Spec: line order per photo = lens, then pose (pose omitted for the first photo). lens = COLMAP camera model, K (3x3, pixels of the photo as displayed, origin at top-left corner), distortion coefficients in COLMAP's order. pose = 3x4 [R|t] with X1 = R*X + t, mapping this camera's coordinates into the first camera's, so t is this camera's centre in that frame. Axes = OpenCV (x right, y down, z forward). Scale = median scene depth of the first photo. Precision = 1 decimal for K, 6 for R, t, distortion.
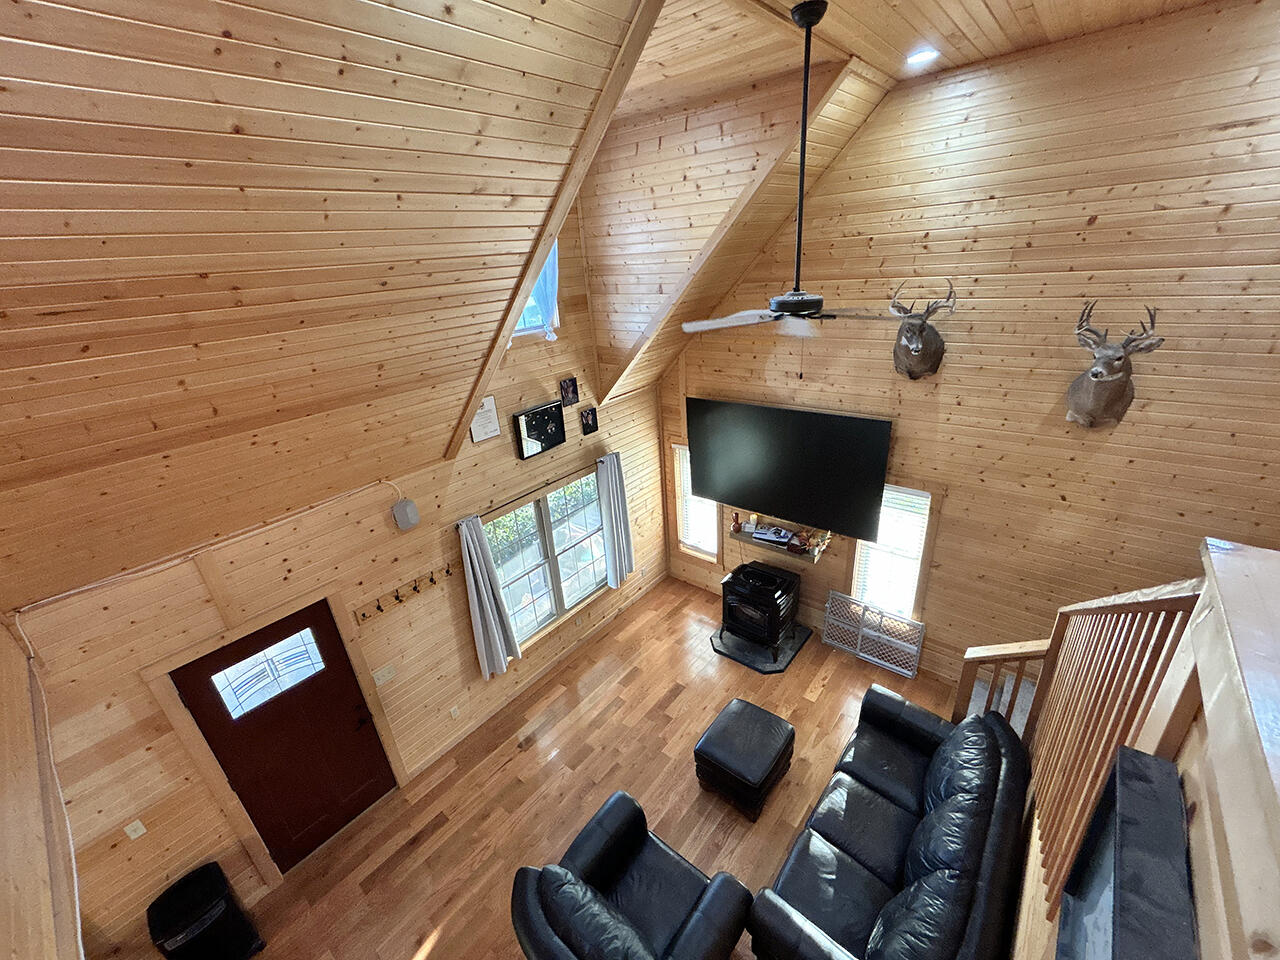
lens RADIAL K [[517.4, 0, 636.0], [0, 517.4, 479.1], [0, 0, 1]] dist [0.000378, 0.000292]
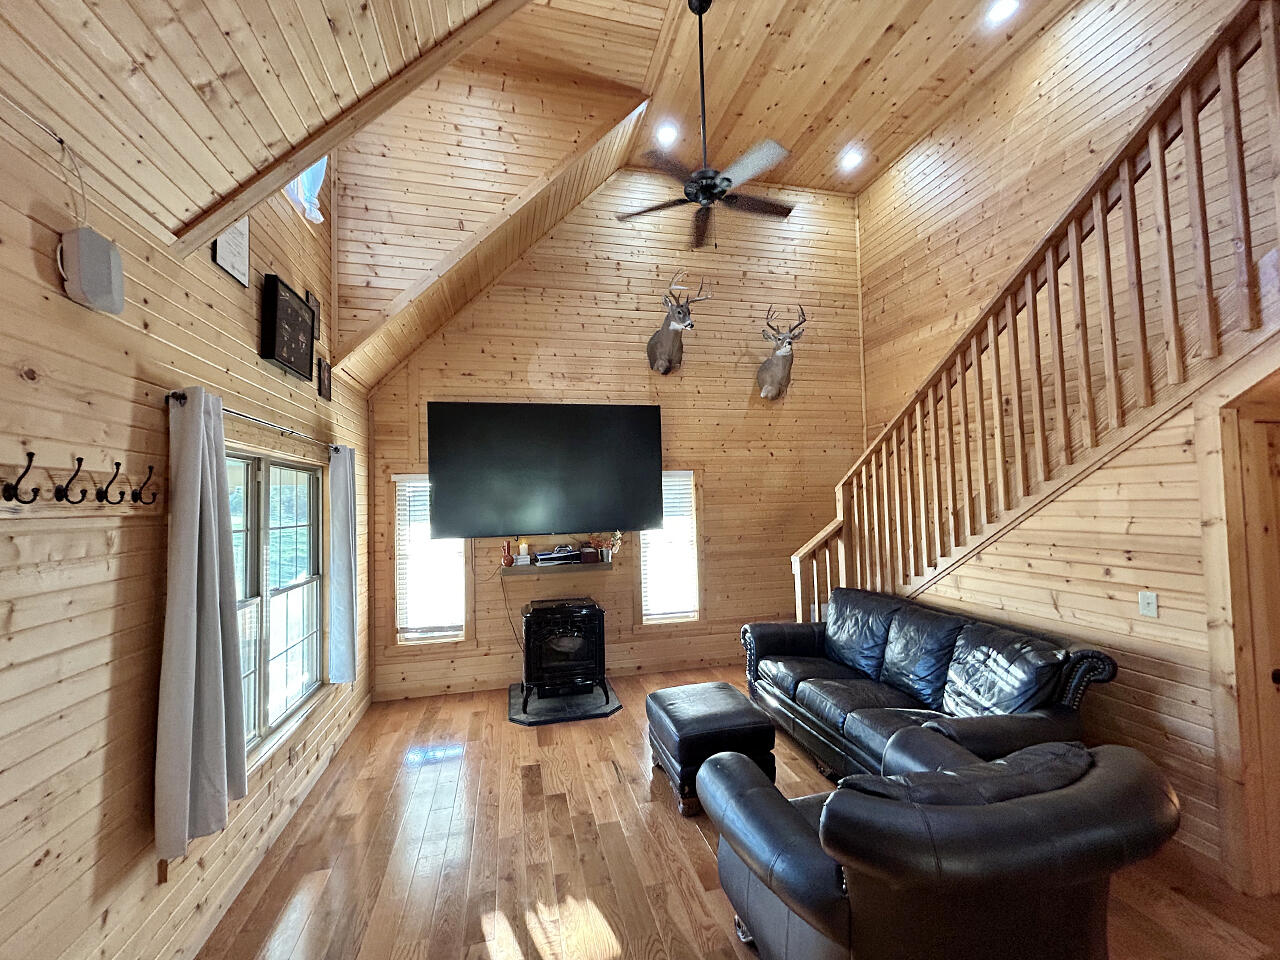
lens RADIAL K [[535.6, 0, 640.0], [0, 535.6, 480.0], [0, 0, 1]] dist [-0.001530, -0.000336]
pose [[0.589173, 0.095381, 0.802357, -0.407873], [0.299816, 0.896311, -0.326706, 0.358901], [-0.750323, 0.433046, 0.499486, 0.453144]]
